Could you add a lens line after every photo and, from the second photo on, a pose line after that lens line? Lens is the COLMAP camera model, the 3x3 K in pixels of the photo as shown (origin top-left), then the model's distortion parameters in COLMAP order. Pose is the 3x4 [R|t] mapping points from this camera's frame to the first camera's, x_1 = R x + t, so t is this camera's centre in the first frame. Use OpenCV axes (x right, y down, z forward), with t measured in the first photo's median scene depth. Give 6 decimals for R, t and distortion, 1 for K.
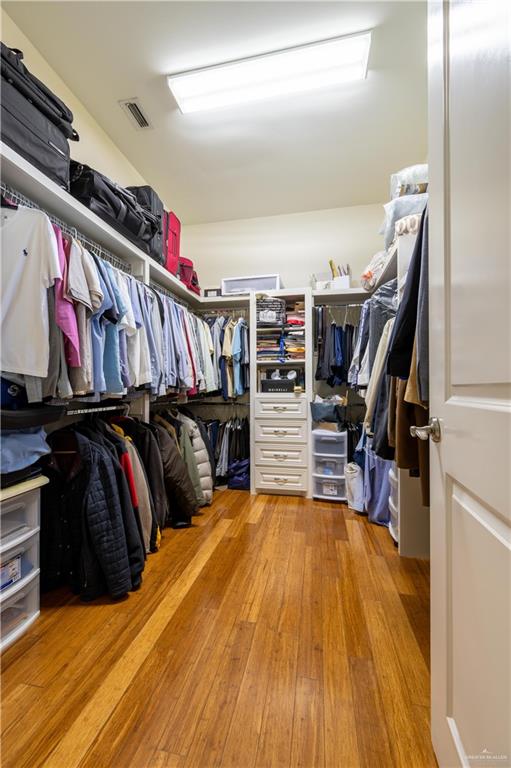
lens RADIAL K [[302.0, 0, 260.5], [0, 302.0, 386.0], [0, 0, 1]] dist [-0.002452, 0.000352]
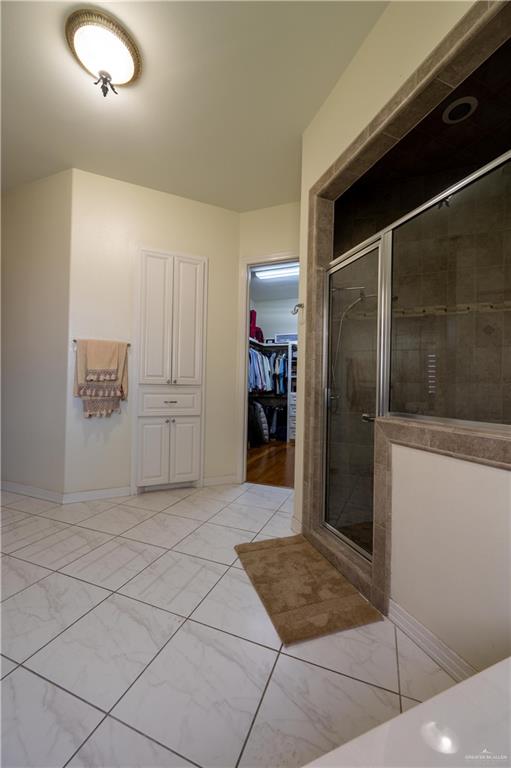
lens RADIAL K [[302.0, 0, 258.7], [0, 302.0, 384.8], [0, 0, 1]] dist [-0.002452, 0.000352]
pose [[0.985326, 0.019795, -0.169529, 0.115869], [-0.020412, 0.999790, -0.001894, -0.018635], [0.169455, 0.005327, 0.985523, -1.027467]]
